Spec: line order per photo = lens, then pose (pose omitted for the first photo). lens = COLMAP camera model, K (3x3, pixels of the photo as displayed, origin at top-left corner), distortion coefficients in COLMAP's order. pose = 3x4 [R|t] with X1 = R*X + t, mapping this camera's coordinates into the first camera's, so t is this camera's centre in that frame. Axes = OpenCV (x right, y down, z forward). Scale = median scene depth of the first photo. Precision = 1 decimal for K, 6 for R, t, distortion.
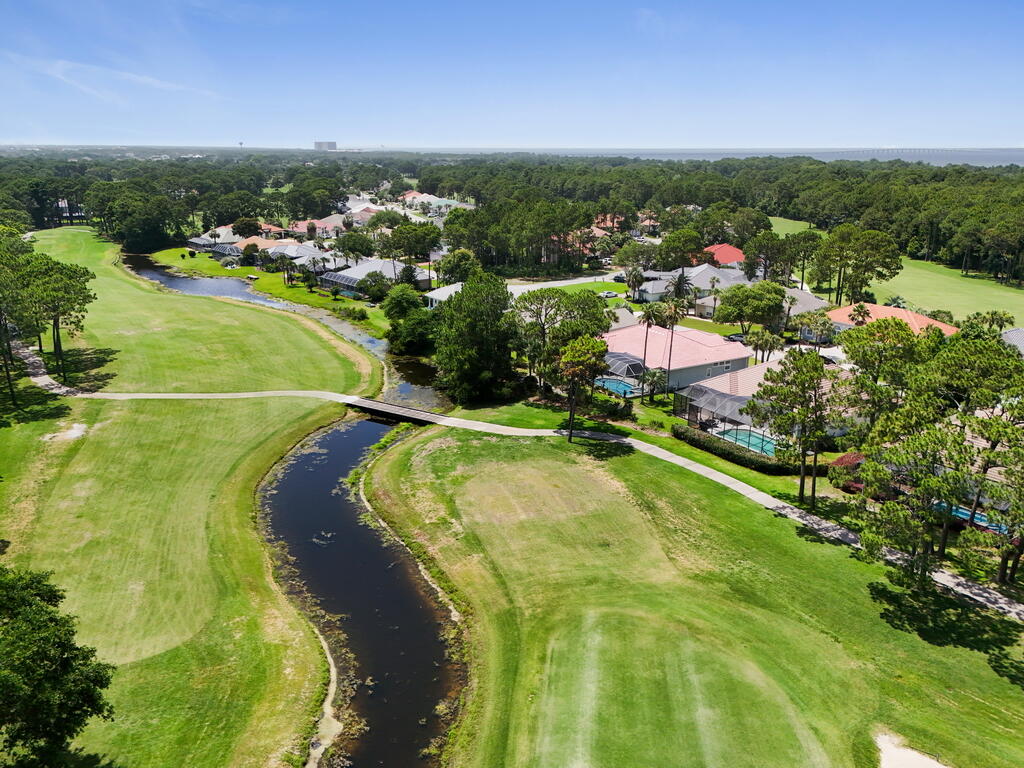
lens RADIAL K [[761.9, 0, 512.0], [0, 761.9, 384.0], [0, 0, 1]] dist [0.055146, -0.005118]
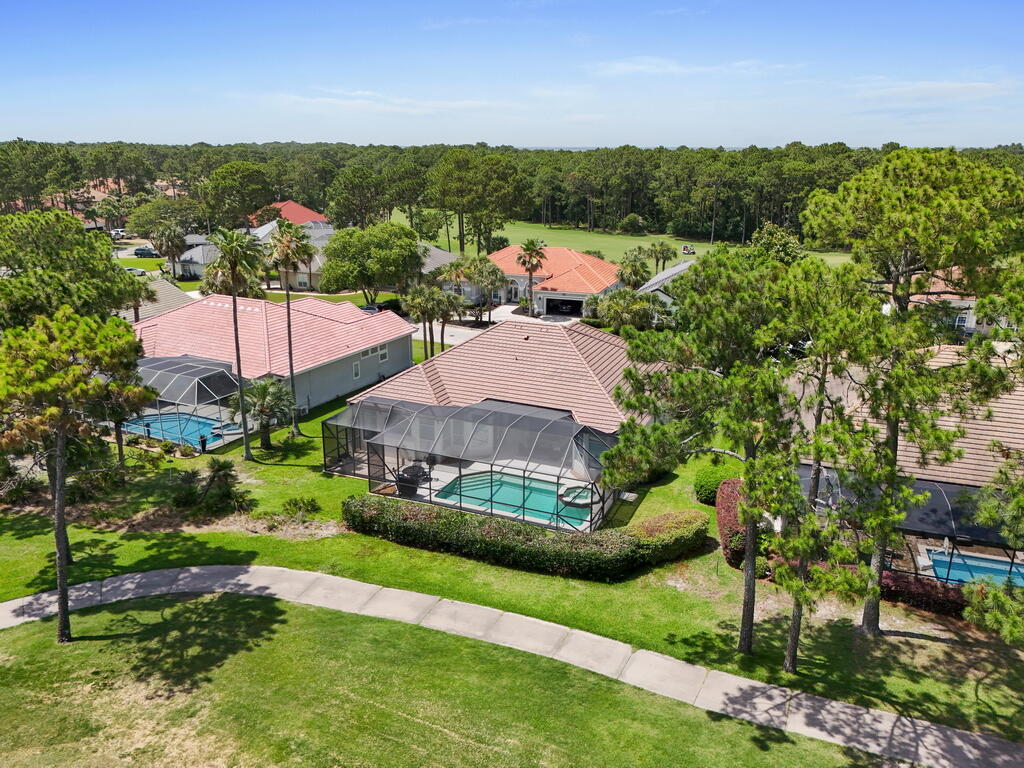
lens RADIAL K [[761.9, 0, 512.0], [0, 761.9, 384.0], [0, 0, 1]] dist [0.055146, -0.005118]
pose [[0.832998, -0.160356, 0.529528, 0.065985], [0.158552, 0.986124, 0.049209, -0.015476], [-0.530071, 0.042967, 0.846864, 0.527099]]
